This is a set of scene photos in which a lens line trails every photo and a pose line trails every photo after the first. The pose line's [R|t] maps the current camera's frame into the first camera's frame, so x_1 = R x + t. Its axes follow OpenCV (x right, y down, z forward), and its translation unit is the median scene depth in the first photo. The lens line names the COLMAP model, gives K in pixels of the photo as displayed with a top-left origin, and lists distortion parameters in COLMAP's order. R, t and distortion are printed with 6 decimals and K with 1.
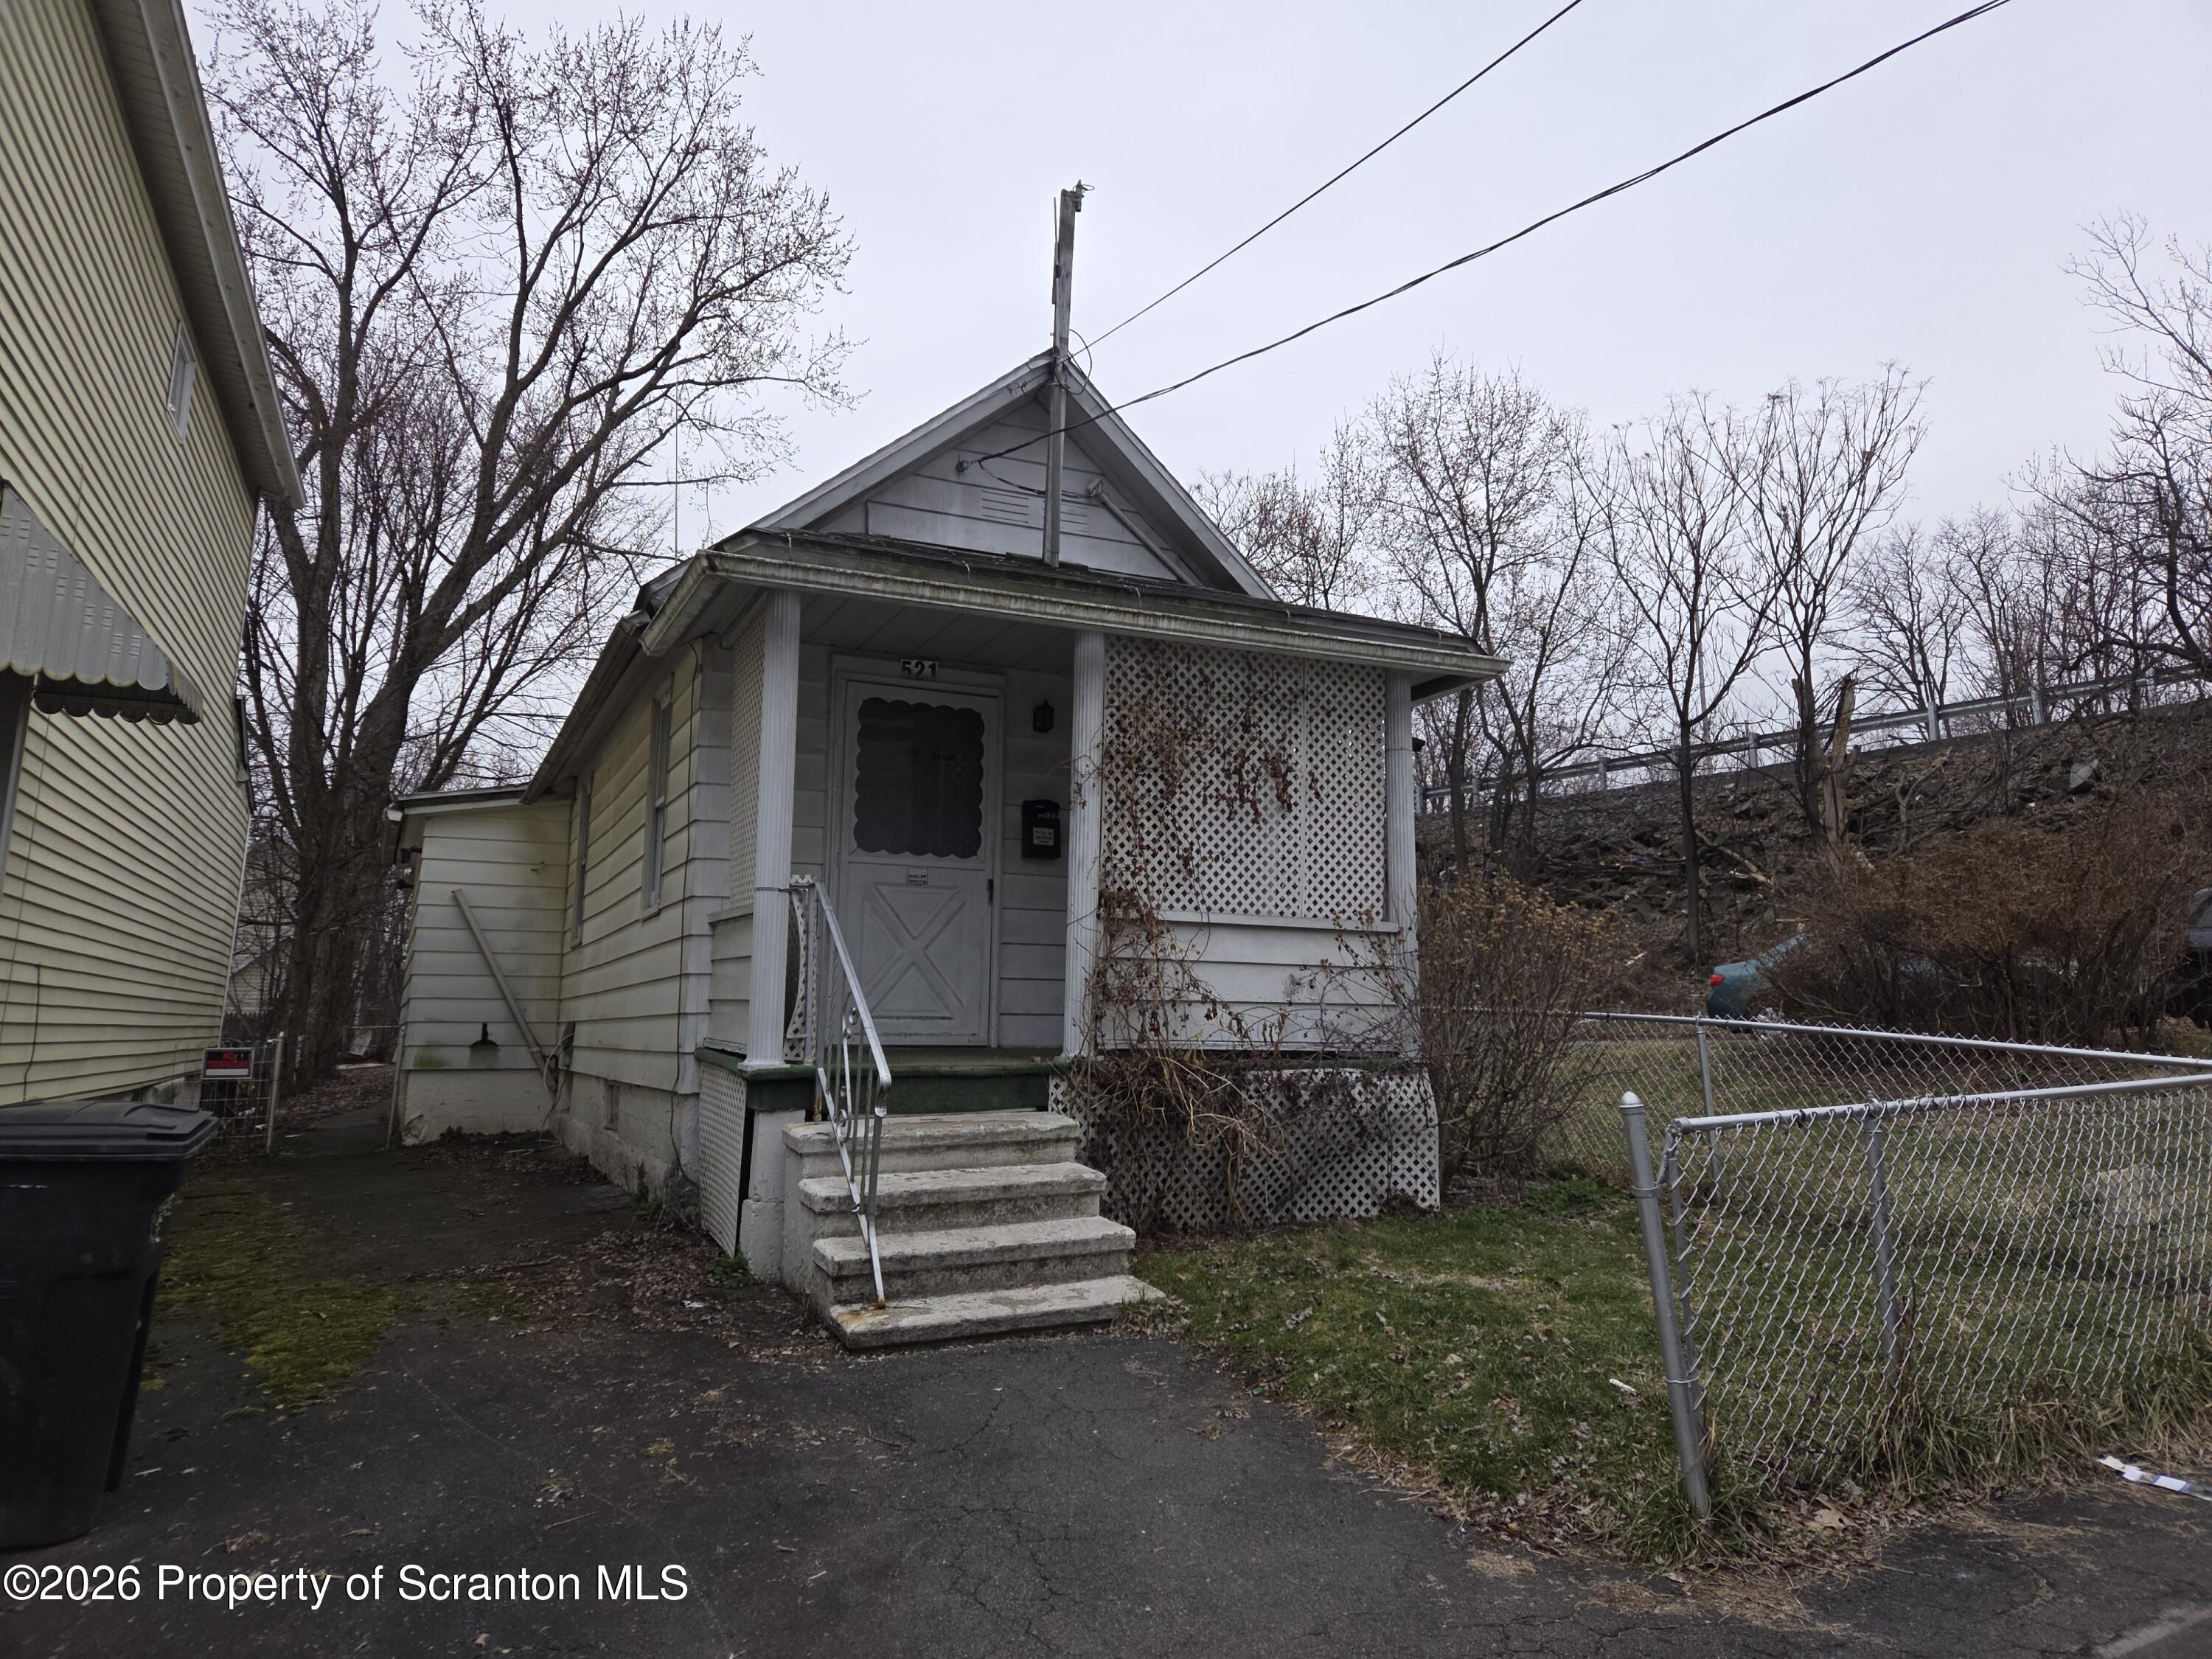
lens RADIAL K [[1451.3, 0, 1110.5], [0, 1451.3, 827.4], [0, 0, 1]] dist [0.040908, -0.002621]
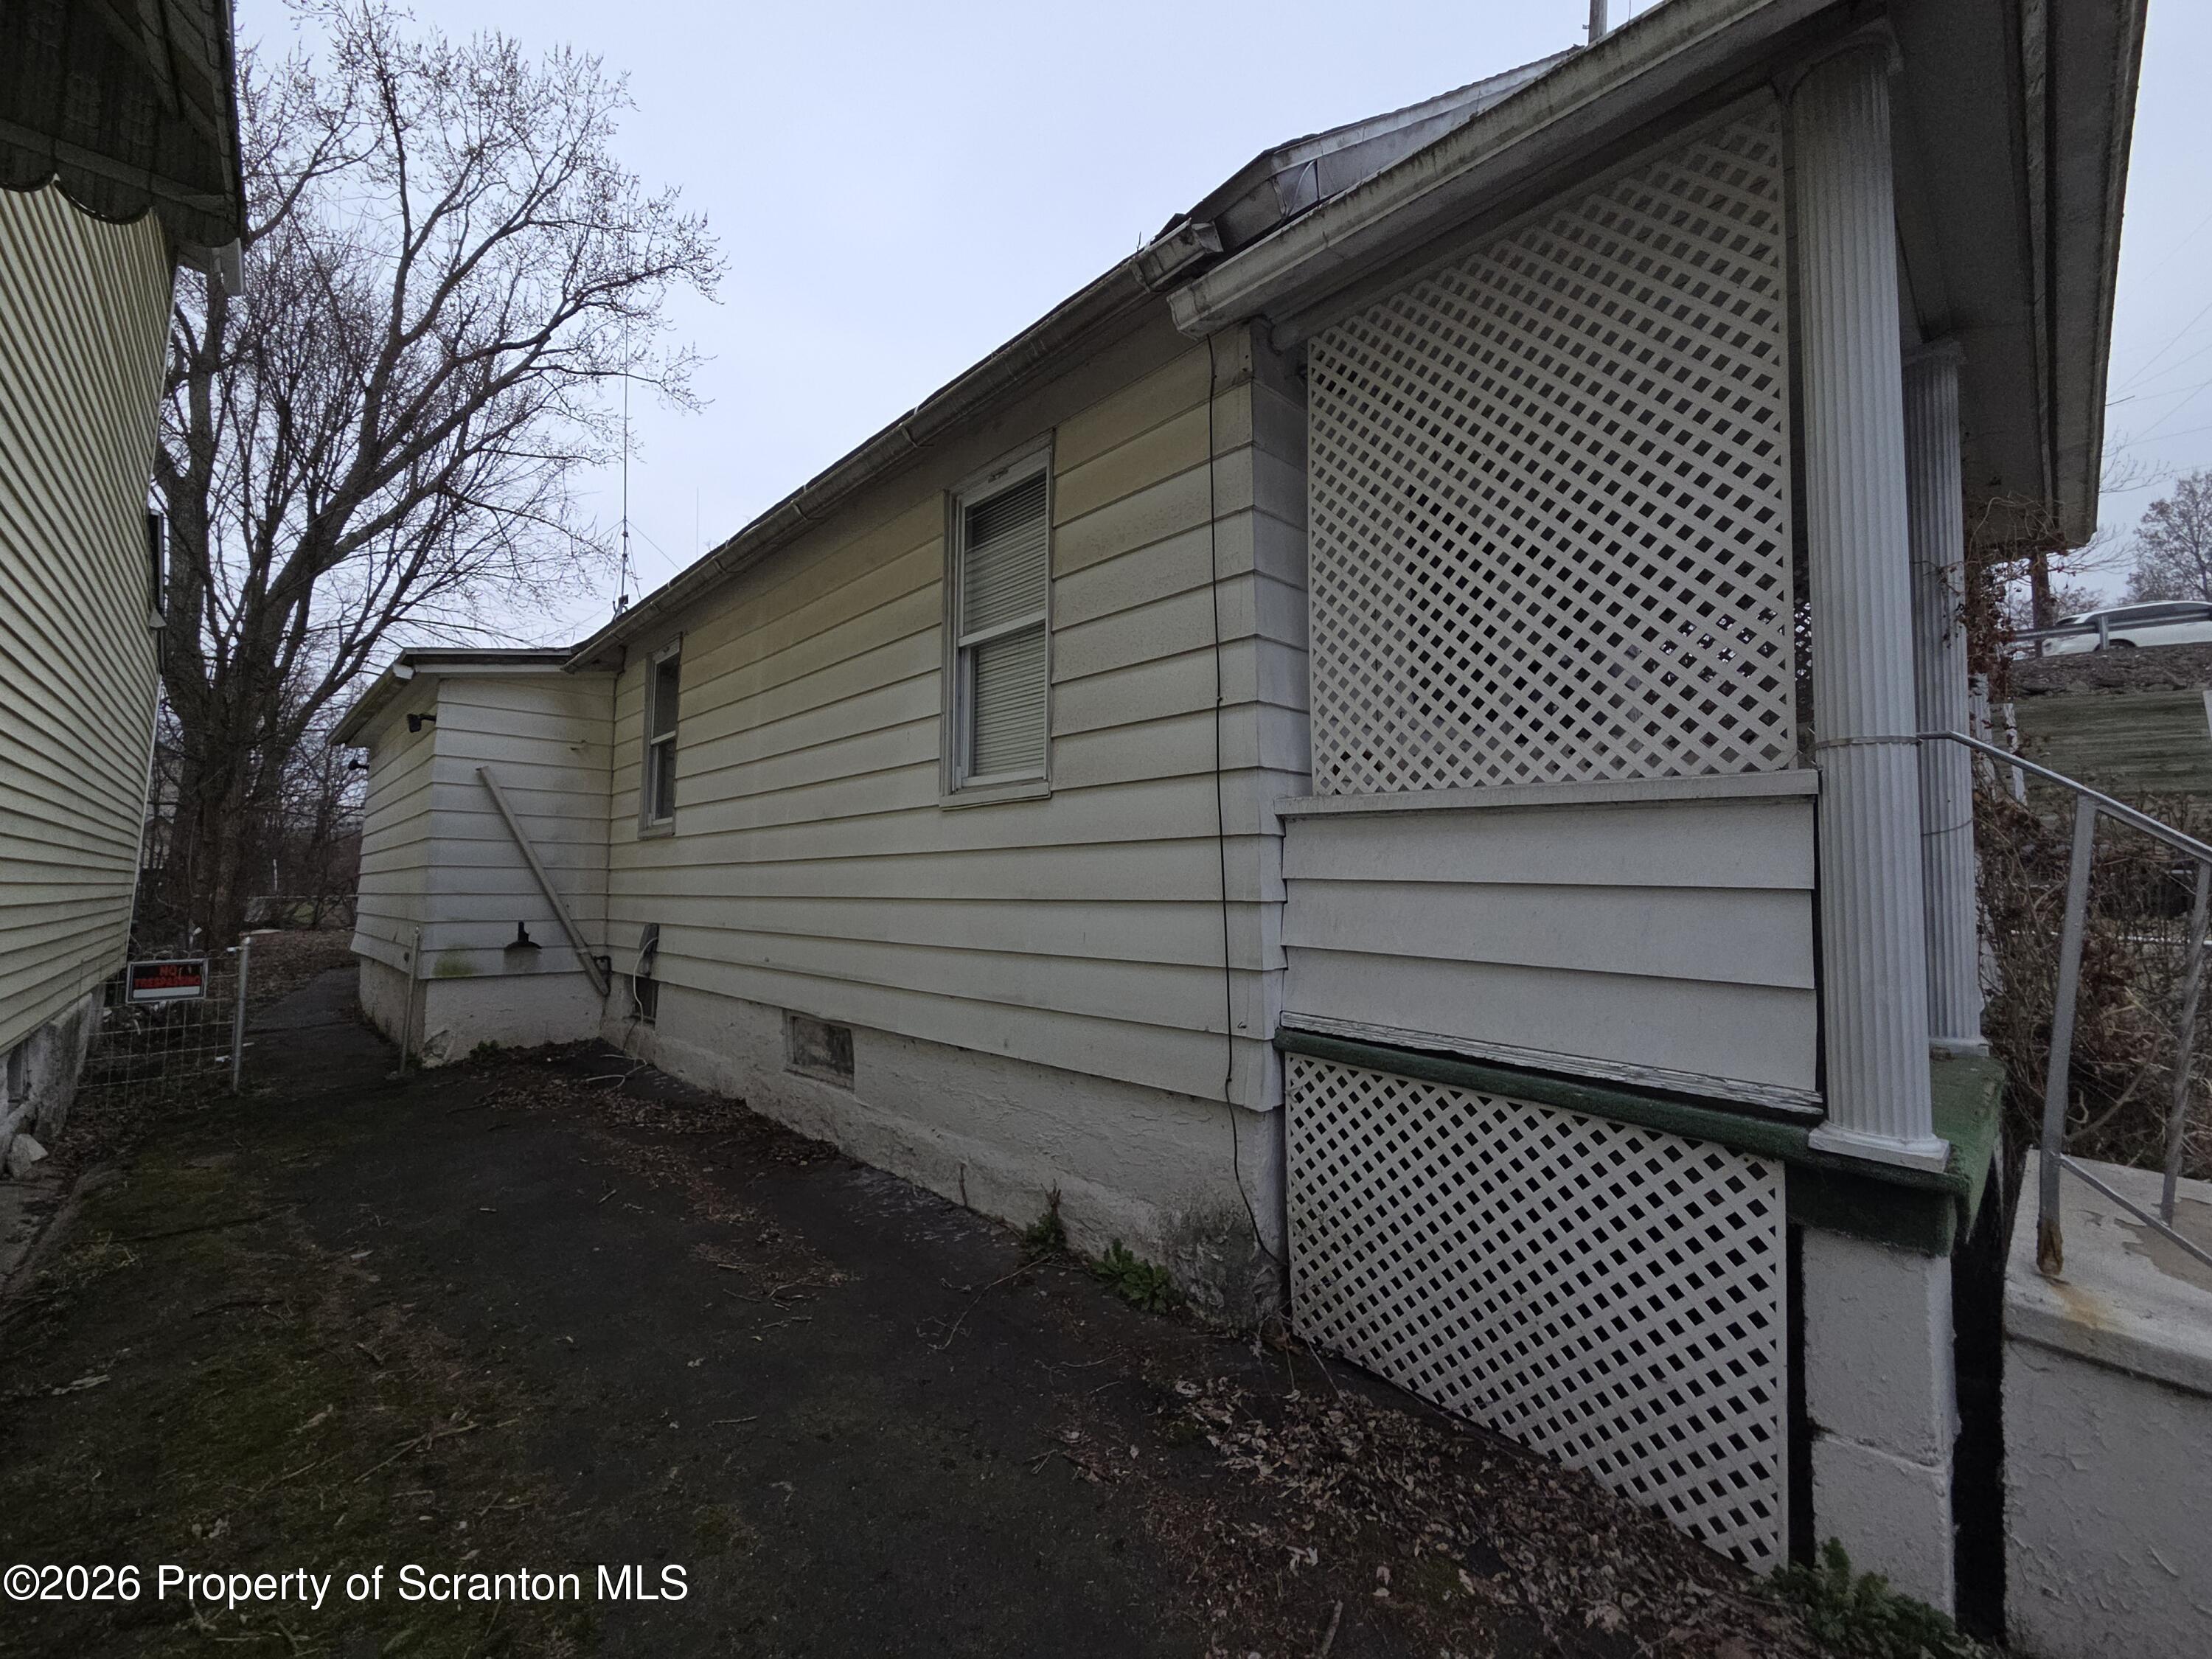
lens RADIAL K [[917.9, 0, 1102.3], [0, 917.9, 832.0], [0, 0, 1]] dist [0.002959, 0.000233]
pose [[0.955836, 0.018946, 0.293289, -0.089495], [-0.041076, 0.996737, 0.069480, 0.009800], [-0.291016, -0.078459, 0.953496, 0.132312]]
